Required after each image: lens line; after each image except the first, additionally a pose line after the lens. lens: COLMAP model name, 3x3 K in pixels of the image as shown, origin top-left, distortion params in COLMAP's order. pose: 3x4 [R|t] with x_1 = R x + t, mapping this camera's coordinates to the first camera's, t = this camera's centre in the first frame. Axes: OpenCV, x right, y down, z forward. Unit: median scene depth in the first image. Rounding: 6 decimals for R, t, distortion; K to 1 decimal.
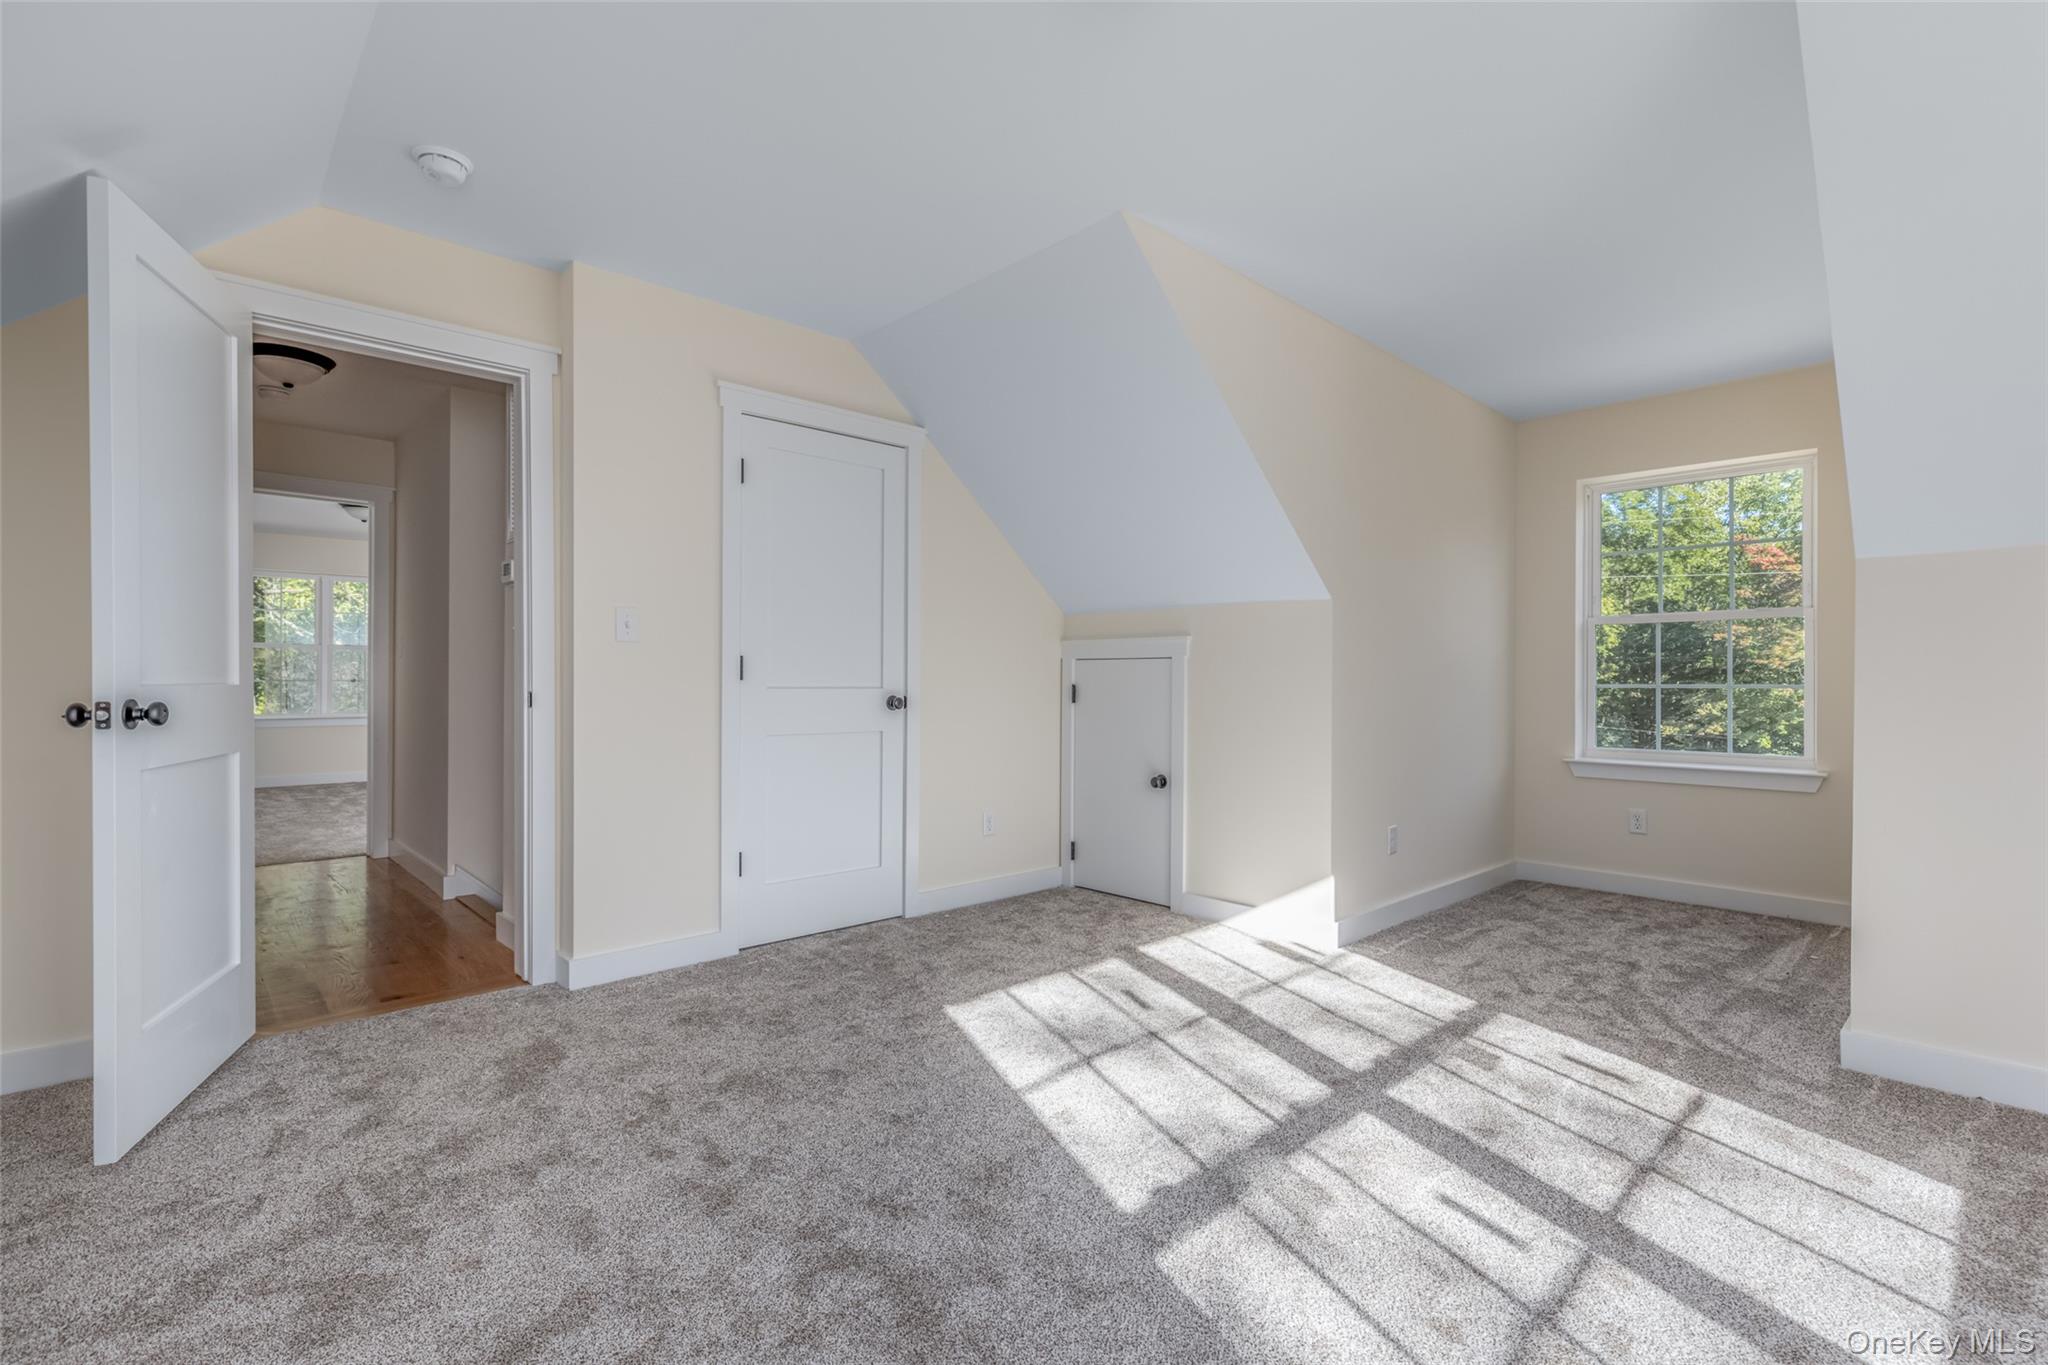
lens RADIAL K [[922.8, 0, 1024.0], [0, 922.8, 682.5], [0, 0, 1]] dist [0.003559, 0.000282]
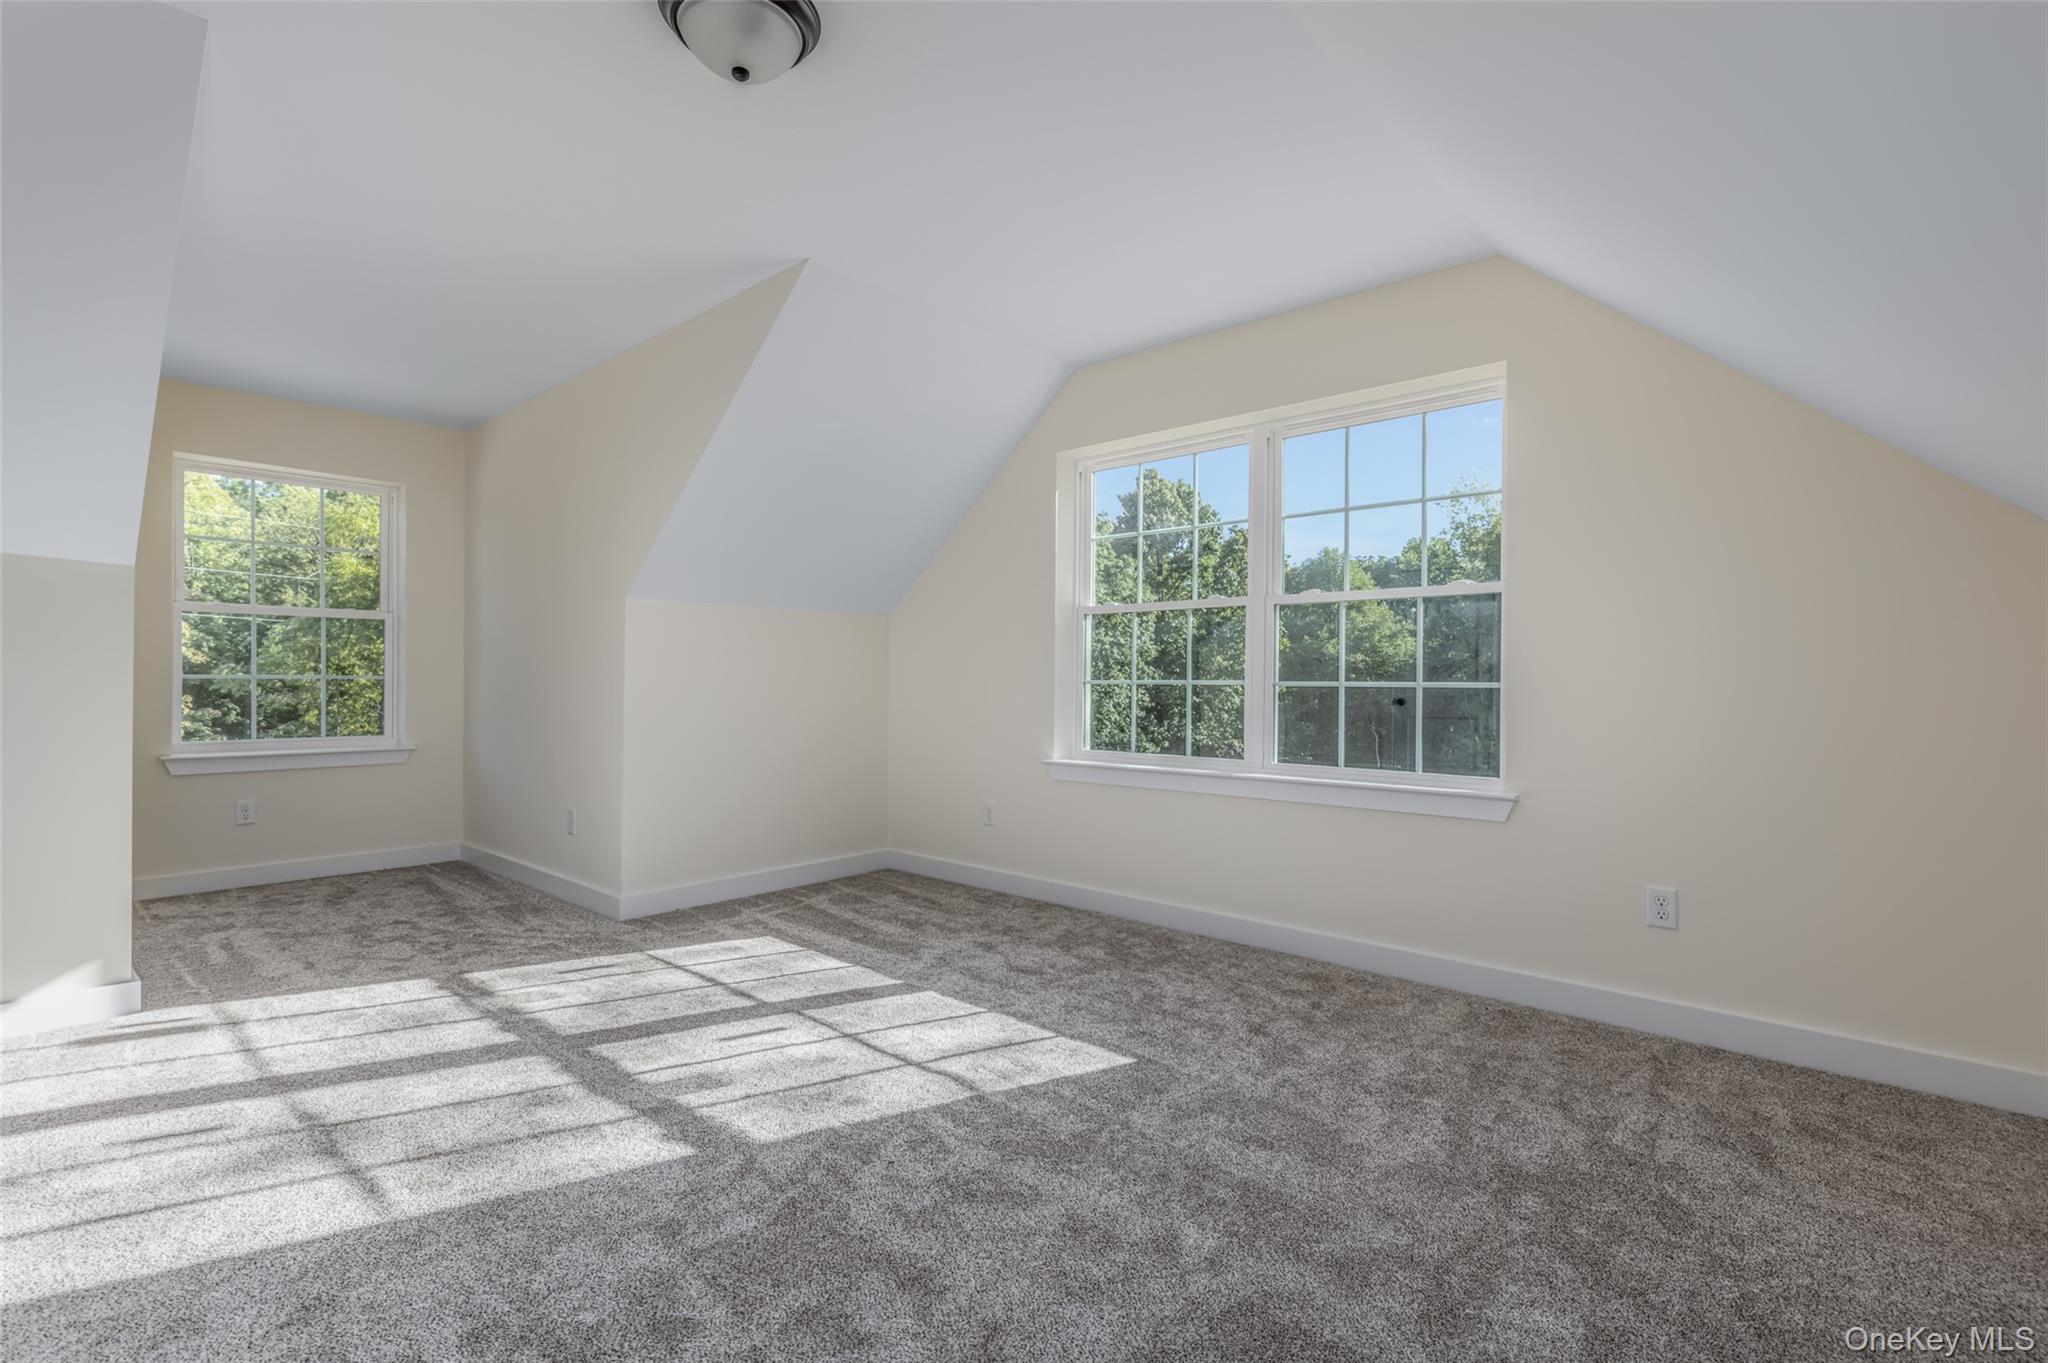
lens RADIAL K [[922.8, 0, 1024.0], [0, 922.8, 681.5], [0, 0, 1]] dist [0.003559, 0.000282]
pose [[-0.067212, -0.014389, 0.997635, -0.481790], [-0.007235, 0.999877, 0.013934, -0.015669], [-0.997712, -0.006282, -0.067308, 0.293538]]
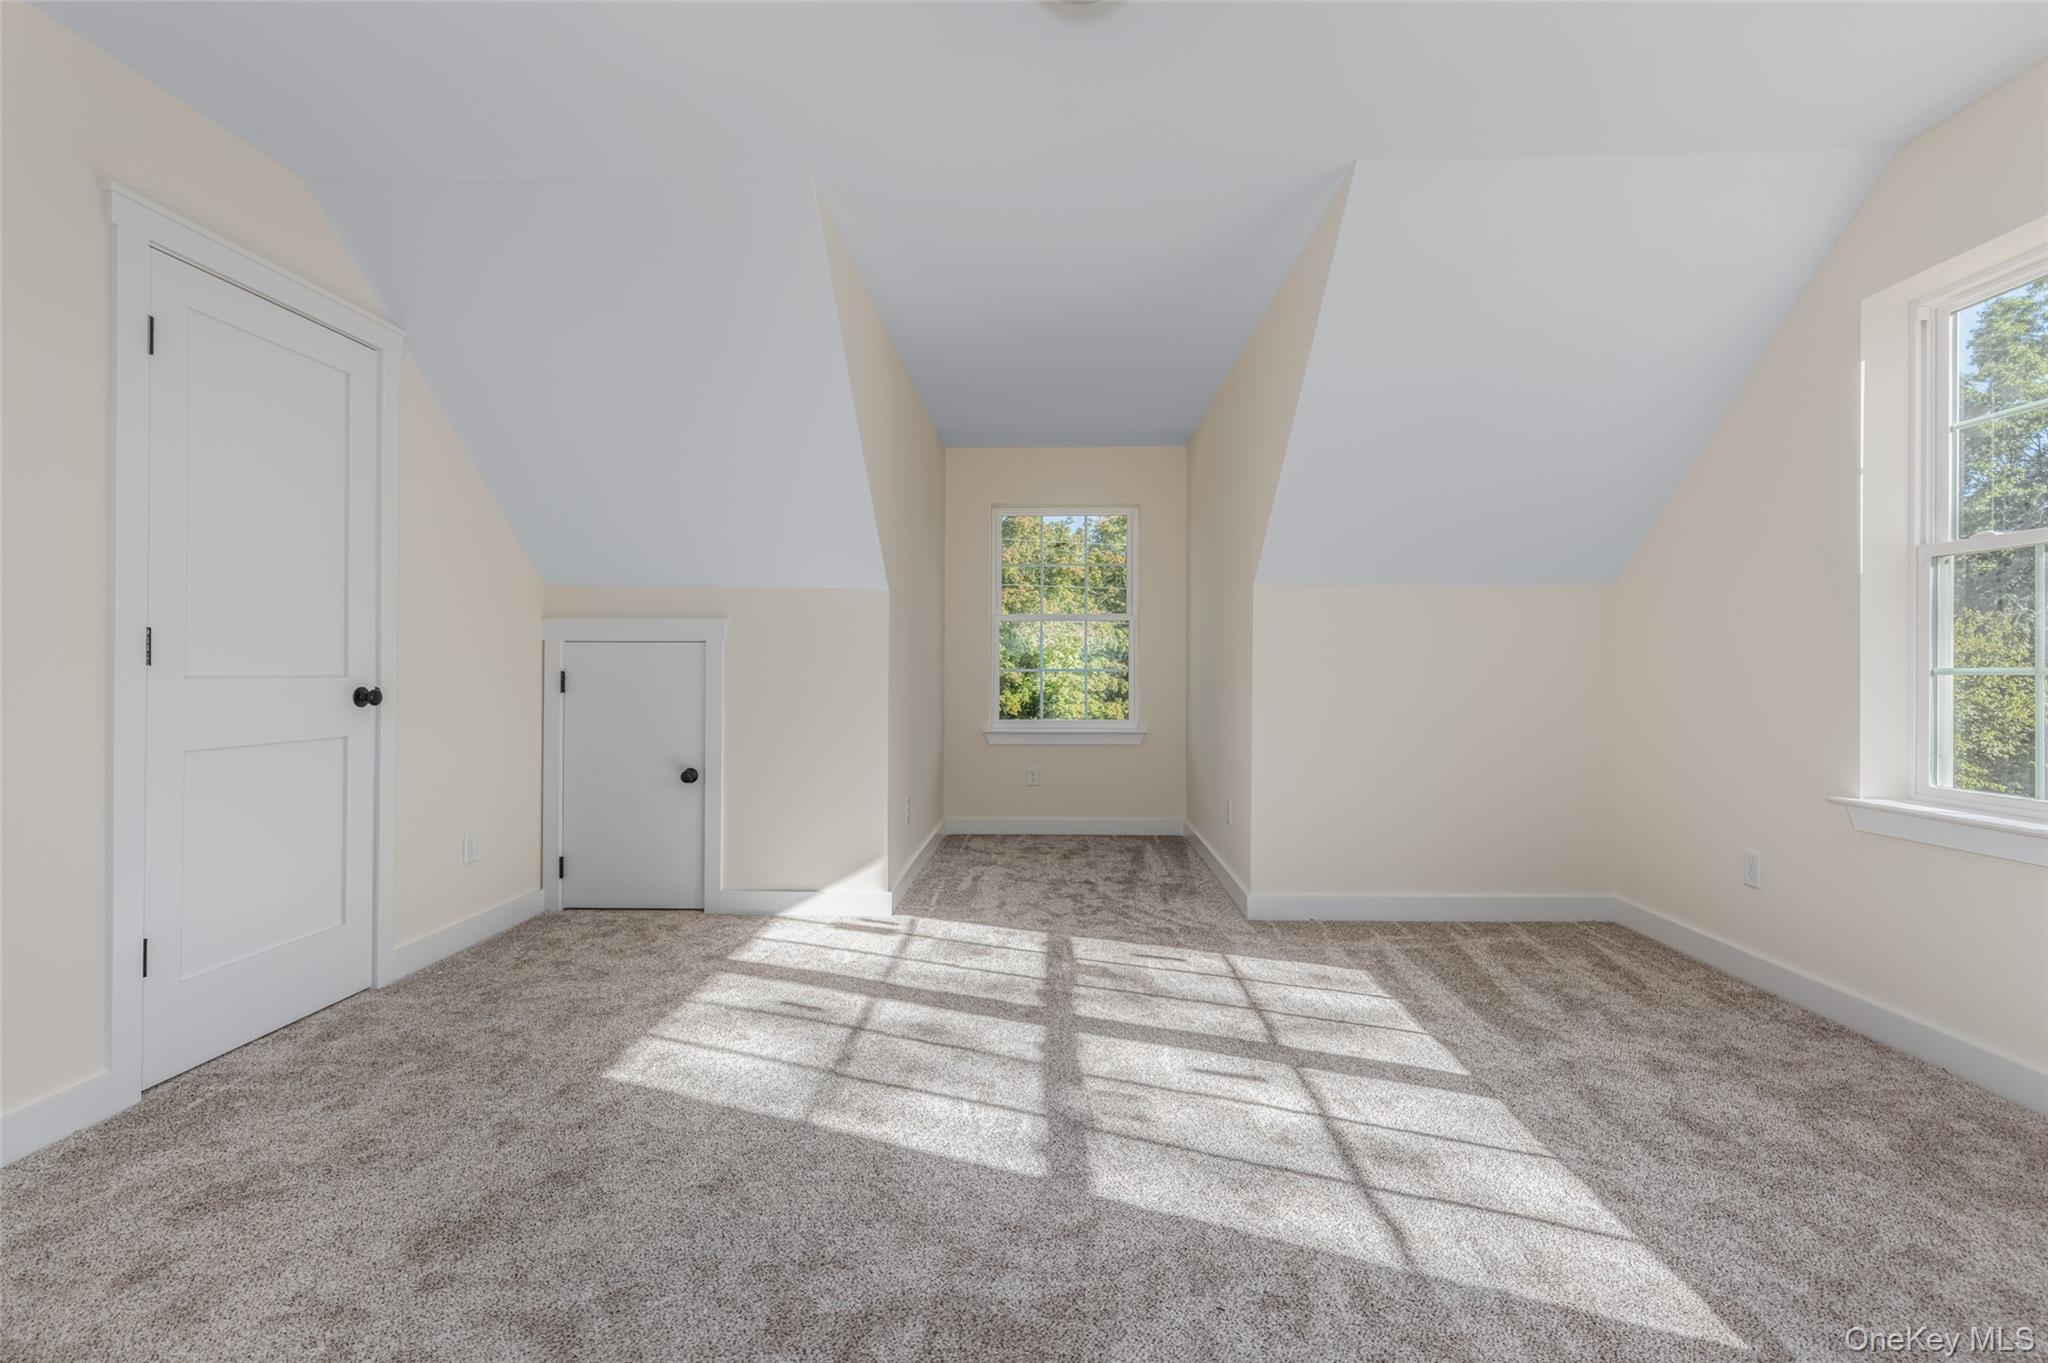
lens RADIAL K [[929.0, 0, 1027.7], [0, 929.0, 670.1], [0, 0, 1]] dist [-0.002980, -0.000145]
pose [[0.716372, -0.002273, 0.697715, -0.286098], [-0.001100, 0.999990, 0.004387, -0.003147], [-0.697718, -0.003911, 0.716362, 0.113143]]
